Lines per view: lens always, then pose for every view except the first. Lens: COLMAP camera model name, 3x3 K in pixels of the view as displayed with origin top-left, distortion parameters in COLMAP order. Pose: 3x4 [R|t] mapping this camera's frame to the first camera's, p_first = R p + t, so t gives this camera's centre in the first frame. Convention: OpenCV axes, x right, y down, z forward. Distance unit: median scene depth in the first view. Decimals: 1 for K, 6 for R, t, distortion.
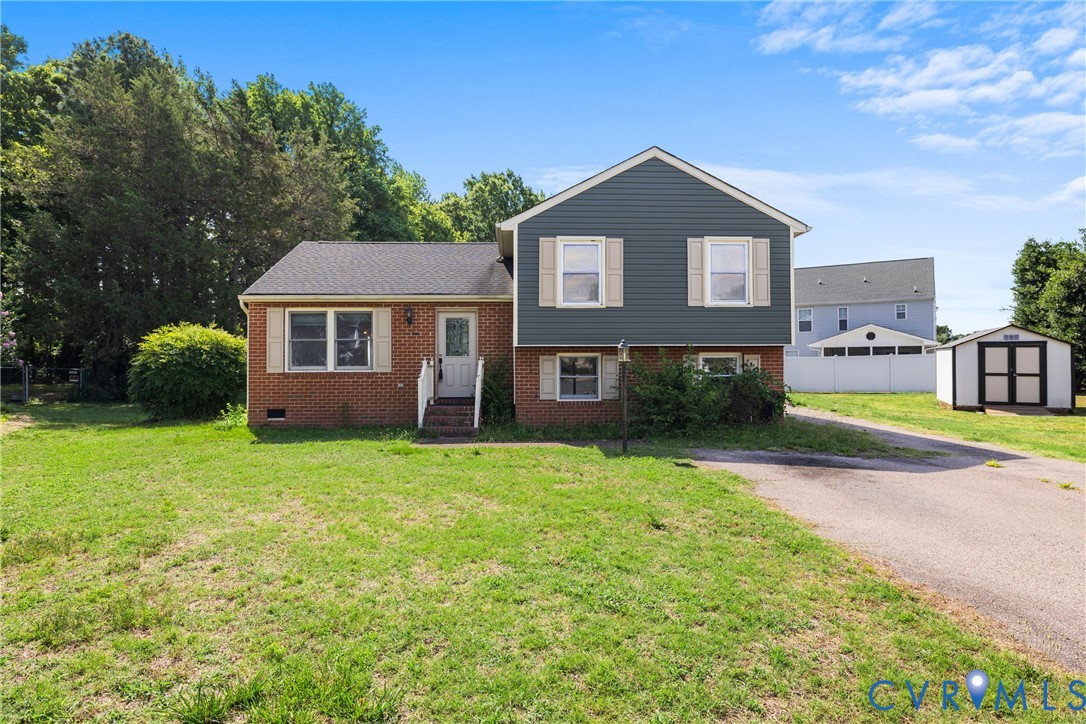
lens RADIAL K [[610.1, 0, 544.6], [0, 610.1, 356.3], [0, 0, 1]] dist [-0.000164, -0.000448]
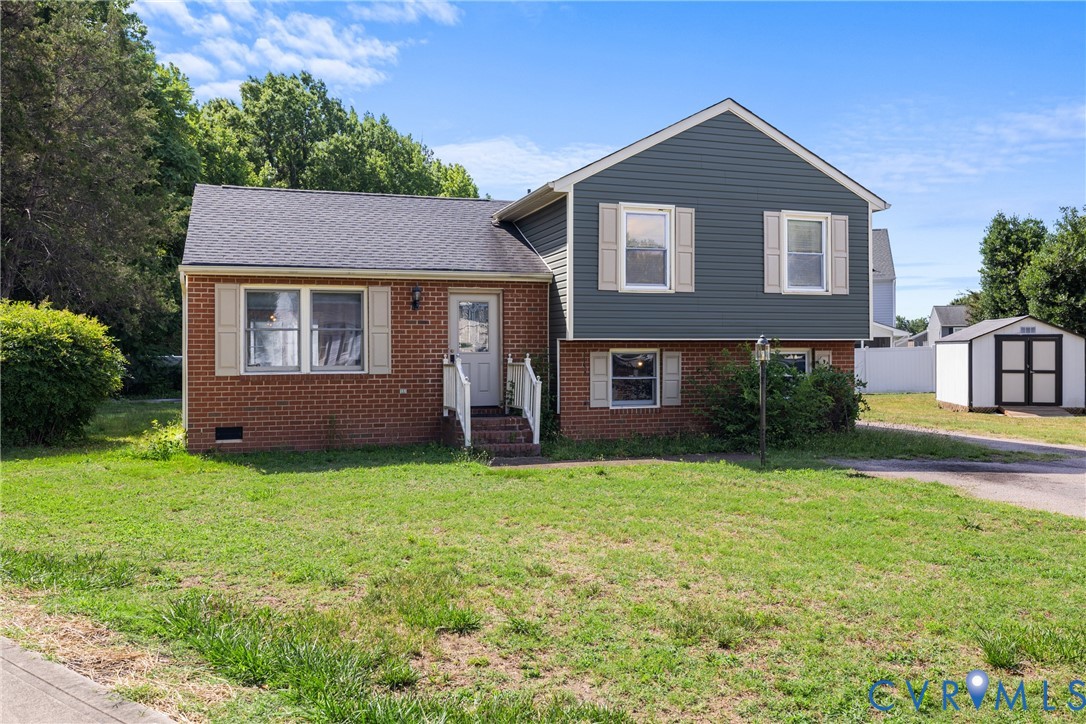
lens RADIAL K [[876.3, 0, 553.7], [0, 876.3, 357.3], [0, 0, 1]] dist [0.005929, 0.008017]
pose [[0.964087, -0.001502, 0.265583, -0.337414], [-0.001531, 0.999936, 0.011212, -0.006165], [-0.265583, -0.011216, 0.964023, -0.078196]]
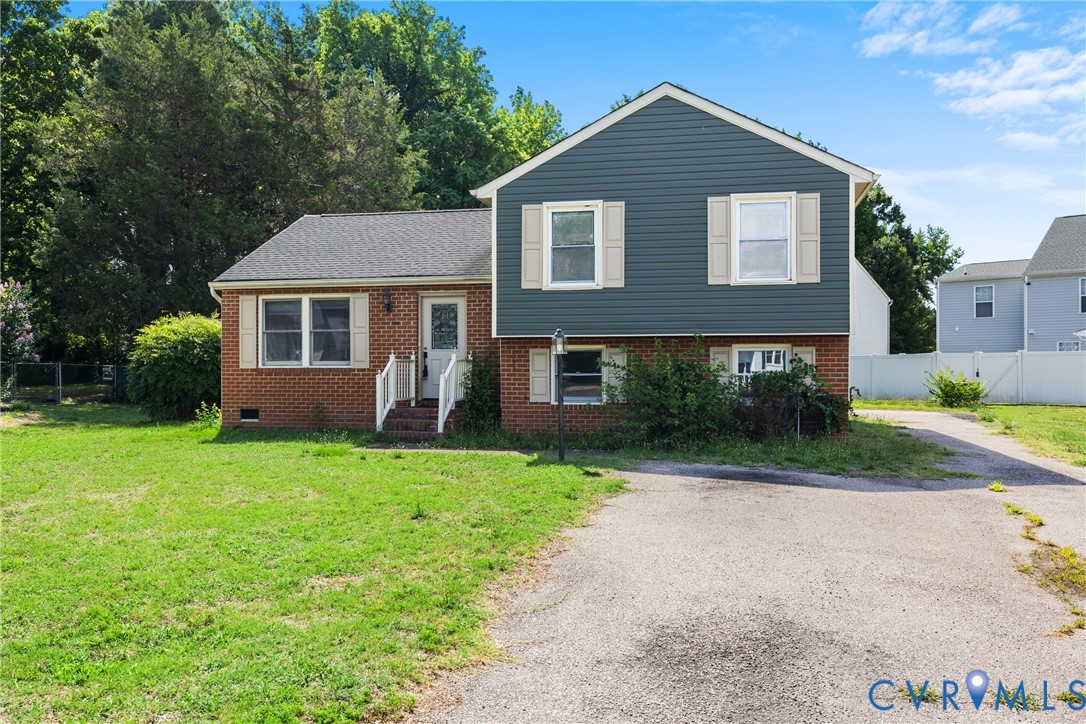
lens RADIAL K [[876.3, 0, 546.0], [0, 876.3, 368.1], [0, 0, 1]] dist [0.005929, 0.008017]
pose [[0.968447, 0.003709, -0.249194, 0.291384], [0.000484, 0.999859, 0.016762, 0.005237], [0.249221, -0.016354, 0.968309, -0.129875]]
